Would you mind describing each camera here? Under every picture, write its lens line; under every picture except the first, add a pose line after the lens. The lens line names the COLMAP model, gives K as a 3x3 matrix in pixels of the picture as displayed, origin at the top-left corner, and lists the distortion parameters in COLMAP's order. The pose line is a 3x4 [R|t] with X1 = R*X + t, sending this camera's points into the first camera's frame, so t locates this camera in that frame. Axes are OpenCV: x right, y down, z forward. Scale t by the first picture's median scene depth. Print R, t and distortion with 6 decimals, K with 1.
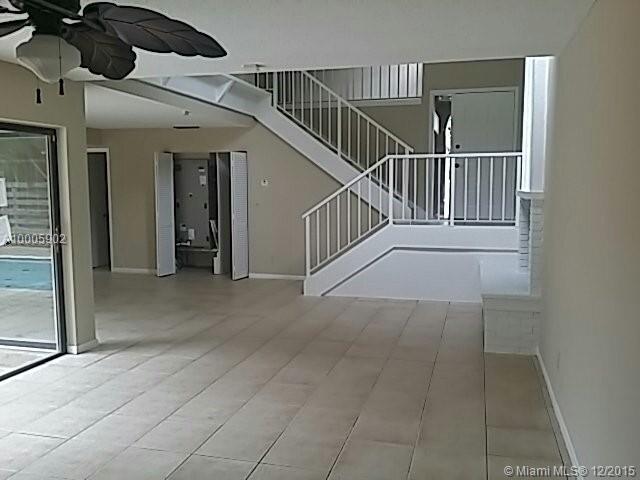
lens RADIAL K [[581.1, 0, 320.9], [0, 581.1, 240.6], [0, 0, 1]] dist [-0.000234, -0.041490]
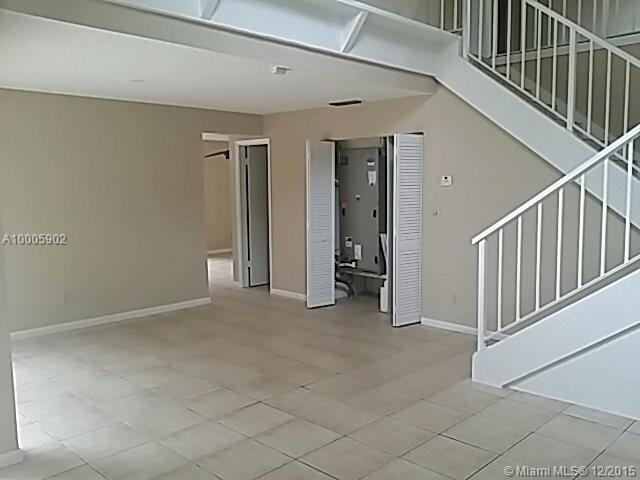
lens RADIAL K [[581.1, 0, 309.7], [0, 581.1, 250.2], [0, 0, 1]] dist [-0.000234, -0.041490]
pose [[0.871148, 0.045839, -0.488876, 0.084866], [-0.035851, 0.998913, 0.029776, -0.034945], [0.489710, -0.008413, 0.871845, 0.358781]]
